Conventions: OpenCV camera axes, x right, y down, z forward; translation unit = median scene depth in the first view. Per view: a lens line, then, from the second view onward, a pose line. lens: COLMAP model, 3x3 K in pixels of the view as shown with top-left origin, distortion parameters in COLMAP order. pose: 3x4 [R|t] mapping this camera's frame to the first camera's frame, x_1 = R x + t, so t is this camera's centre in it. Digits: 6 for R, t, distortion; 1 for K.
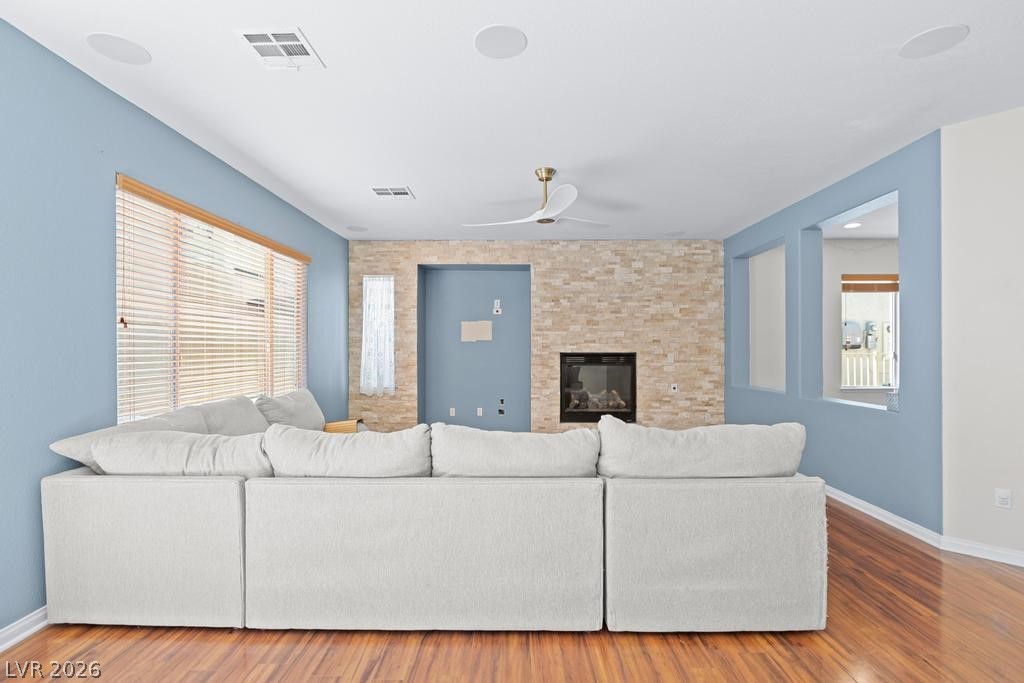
lens RADIAL K [[481.4, 0, 511.8], [0, 481.4, 348.8], [0, 0, 1]] dist [-0.007094, 0.000356]
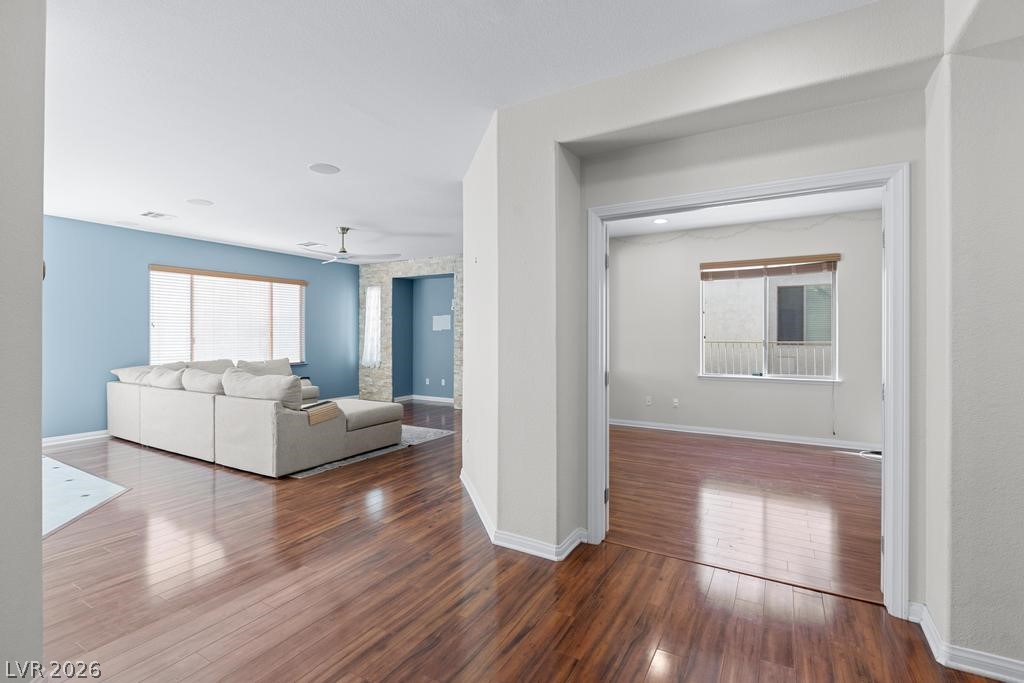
lens RADIAL K [[481.4, 0, 511.8], [0, 481.4, 334.8], [0, 0, 1]] dist [-0.007094, 0.000356]
pose [[0.863685, 0.001063, -0.504031, 0.856223], [-0.001517, 0.999999, -0.000492, -0.002931], [0.504030, 0.001190, 0.863685, -0.079186]]
